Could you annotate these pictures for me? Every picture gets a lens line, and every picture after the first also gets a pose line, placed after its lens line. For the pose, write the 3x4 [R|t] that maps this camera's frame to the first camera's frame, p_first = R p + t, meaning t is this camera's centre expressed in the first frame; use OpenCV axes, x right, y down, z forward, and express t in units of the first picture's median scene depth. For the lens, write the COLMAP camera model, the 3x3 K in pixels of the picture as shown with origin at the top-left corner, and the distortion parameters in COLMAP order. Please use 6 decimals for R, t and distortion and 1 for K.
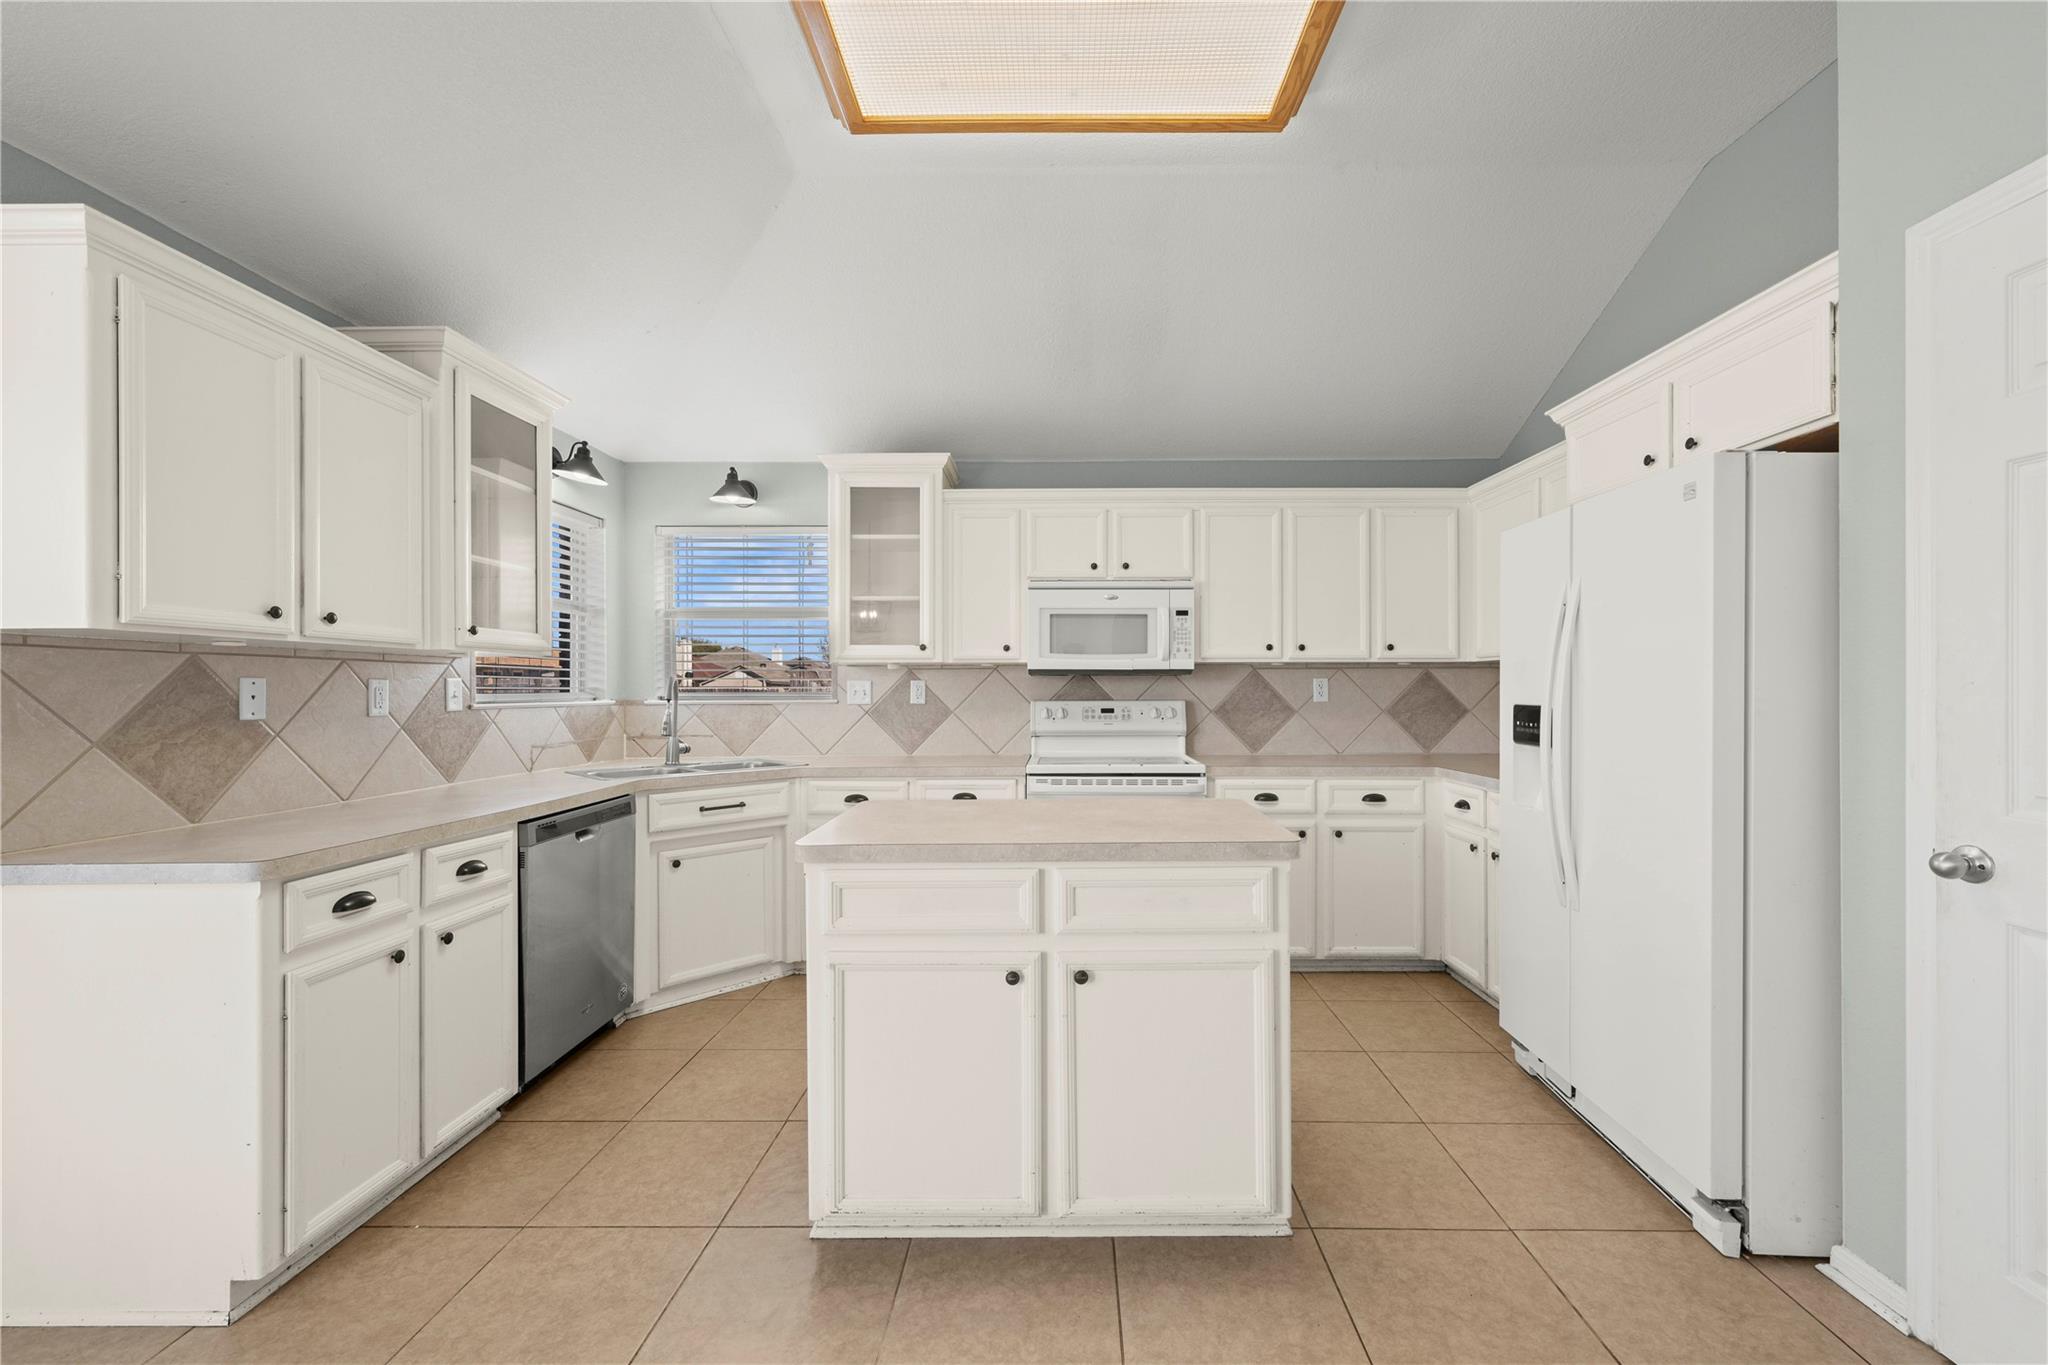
lens RADIAL K [[807.0, 0, 1055.7], [0, 807.0, 686.5], [0, 0, 1]] dist [0.000687, -0.000718]
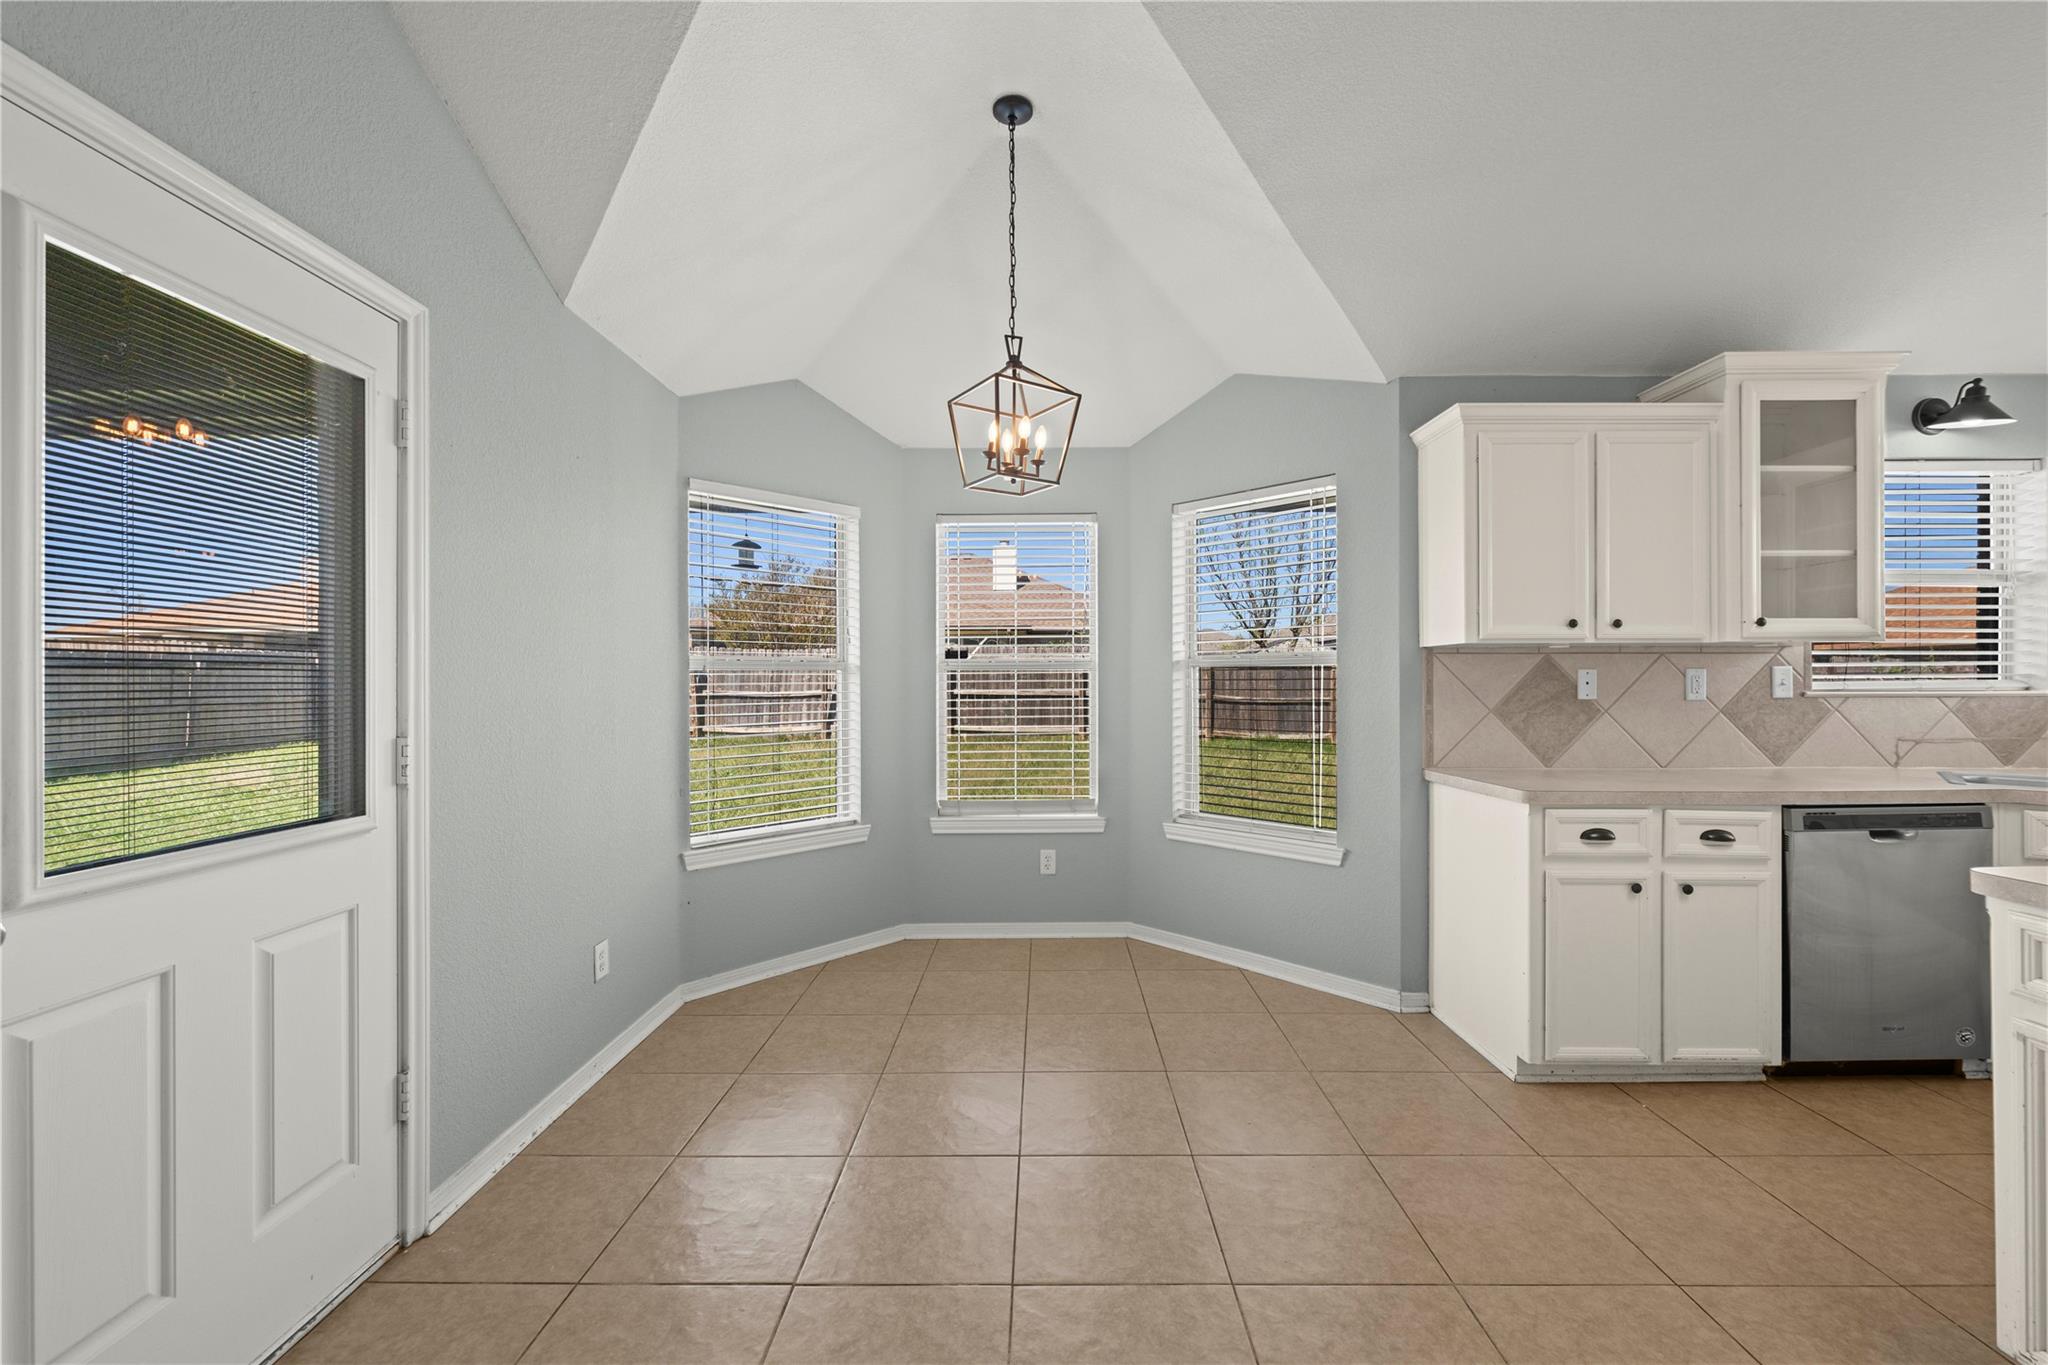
lens RADIAL K [[807.0, 0, 1034.6], [0, 807.0, 681.4], [0, 0, 1]] dist [0.000687, -0.000718]
pose [[0.000398, 0.004200, -0.999991, 0.311423], [0.005667, 0.999975, 0.004202, -0.001076], [0.999984, -0.005669, 0.000374, 0.037109]]
